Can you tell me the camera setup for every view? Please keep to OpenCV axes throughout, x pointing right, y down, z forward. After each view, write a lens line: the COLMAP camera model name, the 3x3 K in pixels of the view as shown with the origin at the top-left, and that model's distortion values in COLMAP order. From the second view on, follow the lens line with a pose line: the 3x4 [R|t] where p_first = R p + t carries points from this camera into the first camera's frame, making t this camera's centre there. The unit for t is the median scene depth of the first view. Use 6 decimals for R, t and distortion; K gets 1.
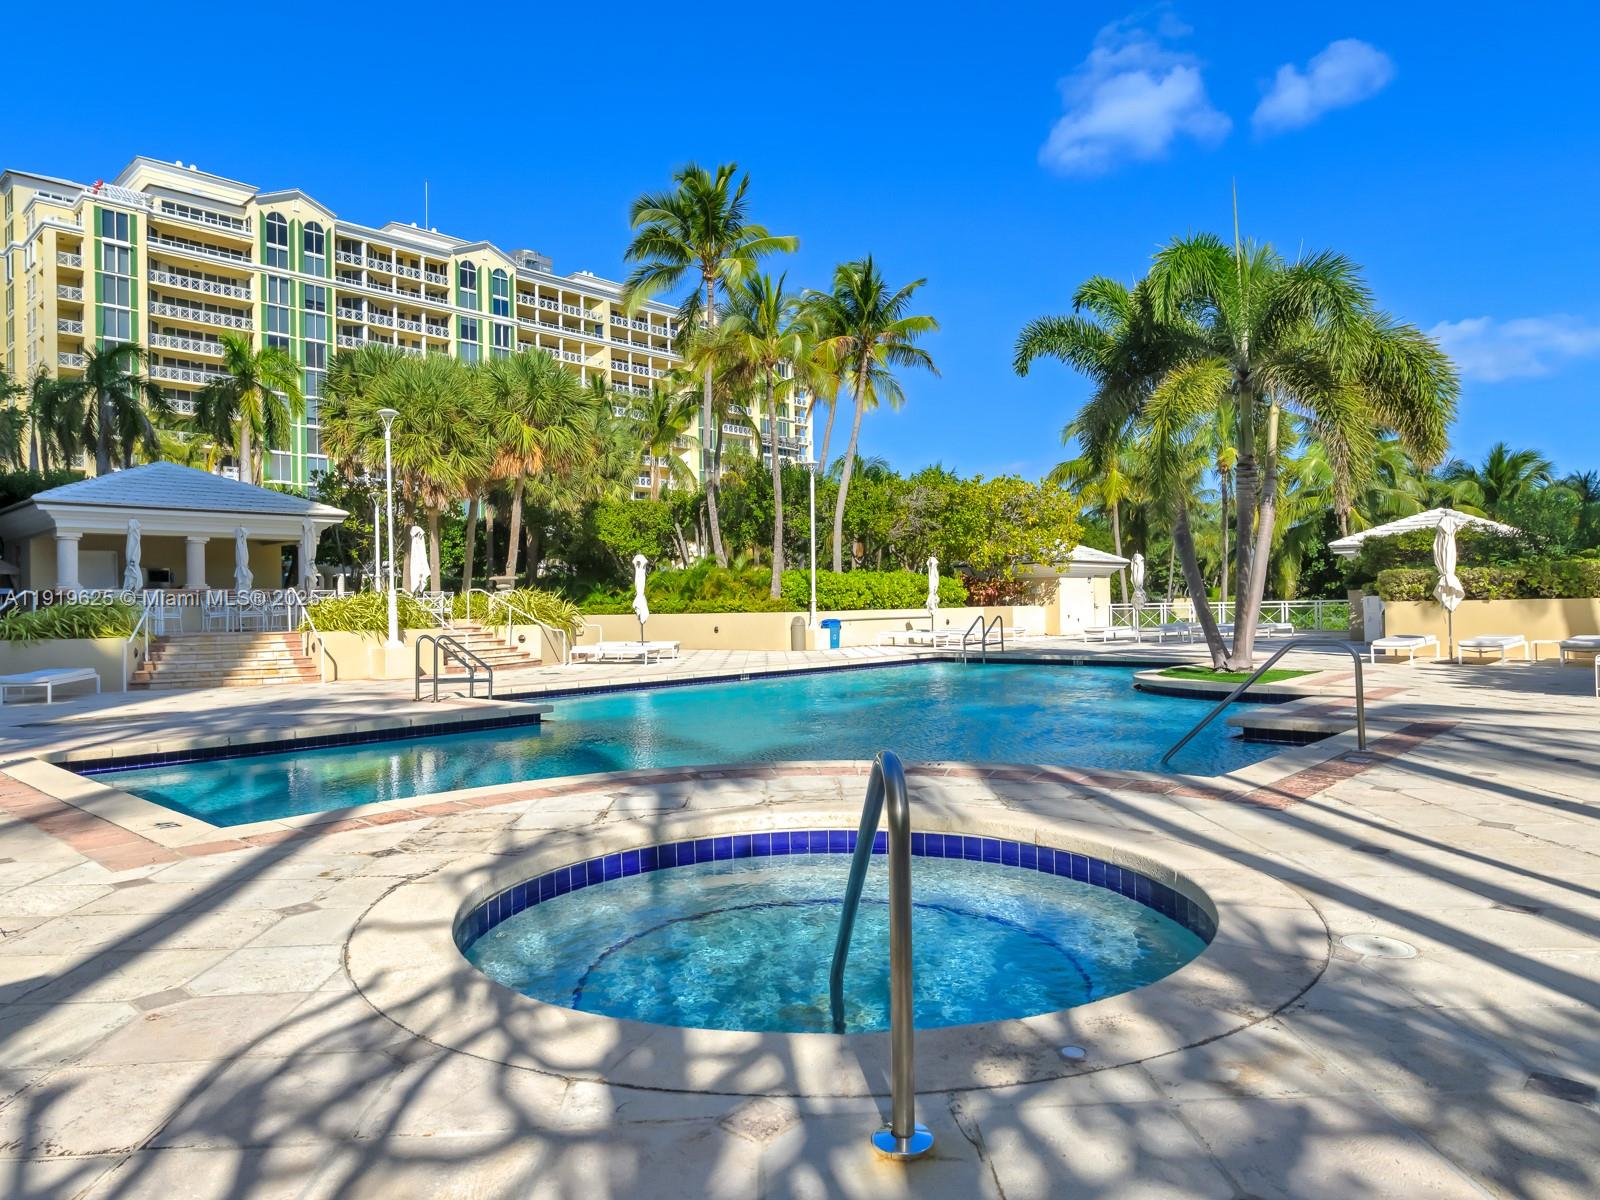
lens RADIAL K [[1052.9, 0, 805.5], [0, 1052.9, 600.1], [0, 0, 1]] dist [0.005592, 0.001165]
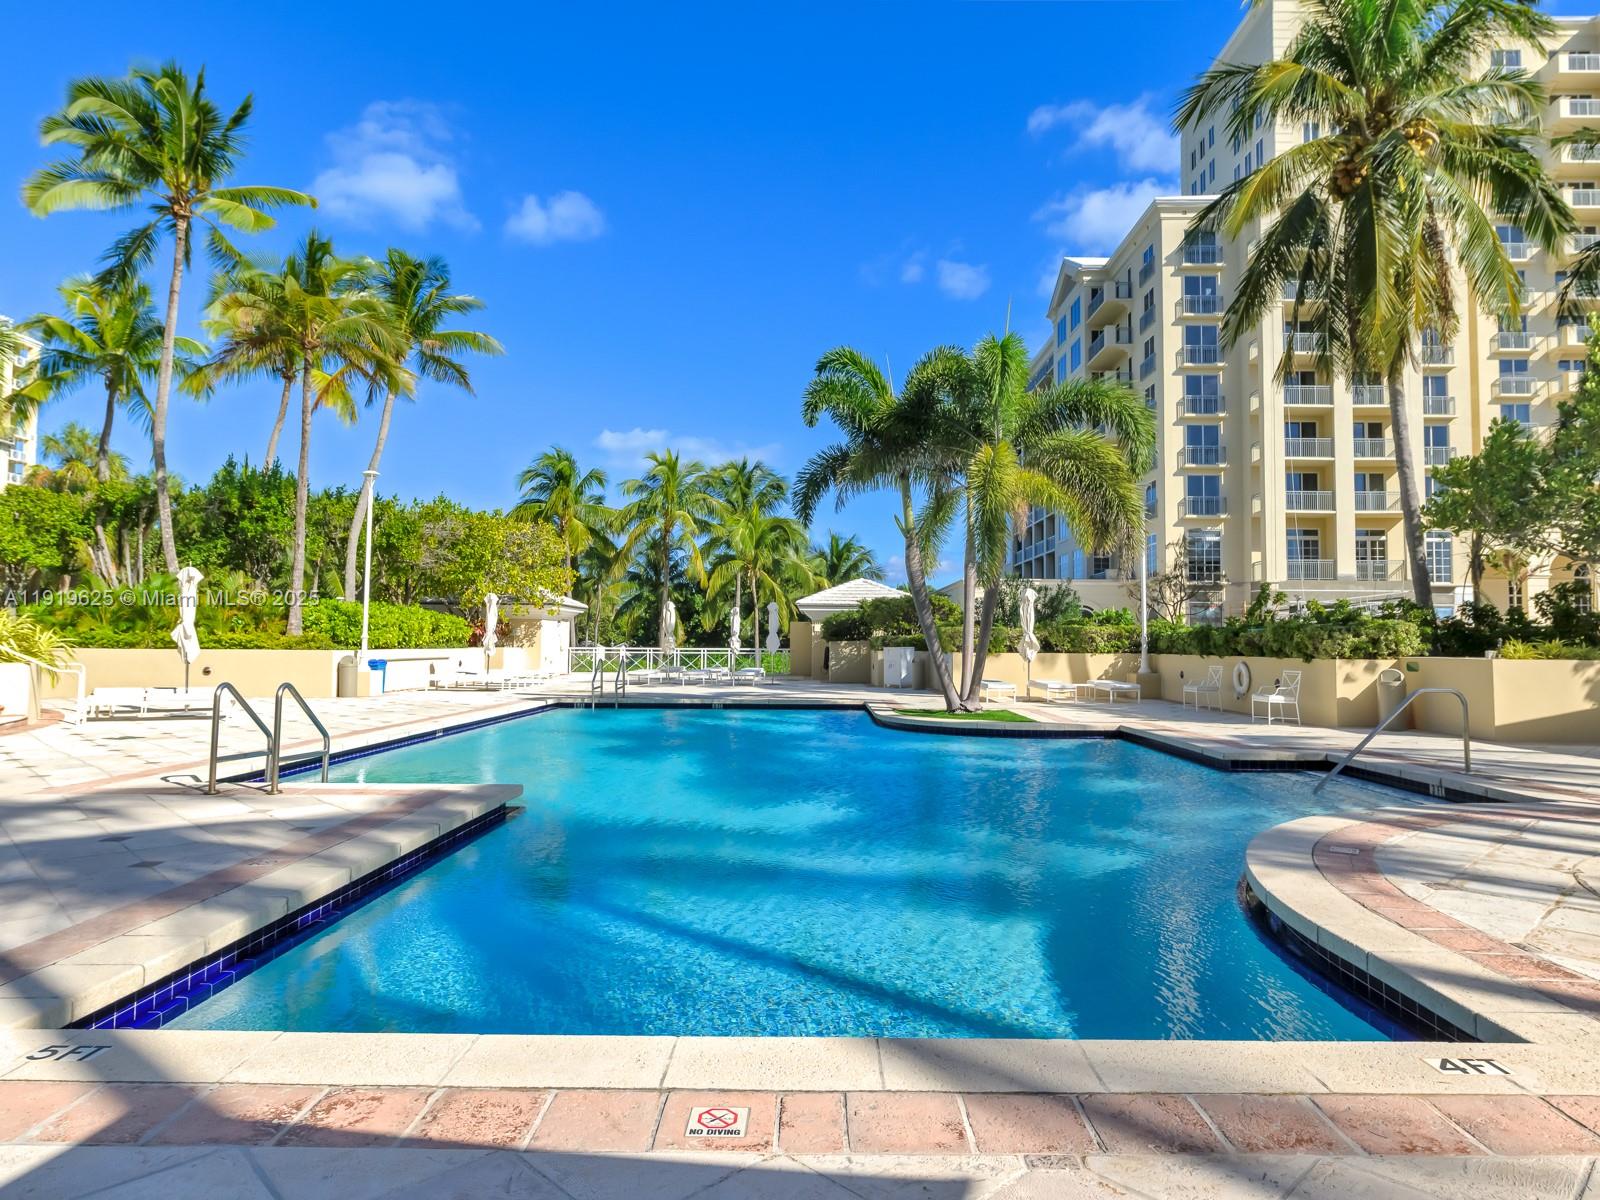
lens RADIAL K [[960.5, 0, 795.8], [0, 960.5, 593.4], [0, 0, 1]] dist [-0.004361, -0.001494]
pose [[0.748946, 0.059032, 0.659996, -0.181181], [-0.024331, 0.997802, -0.061636, 0.003607], [-0.662184, 0.030104, 0.748736, 0.155194]]
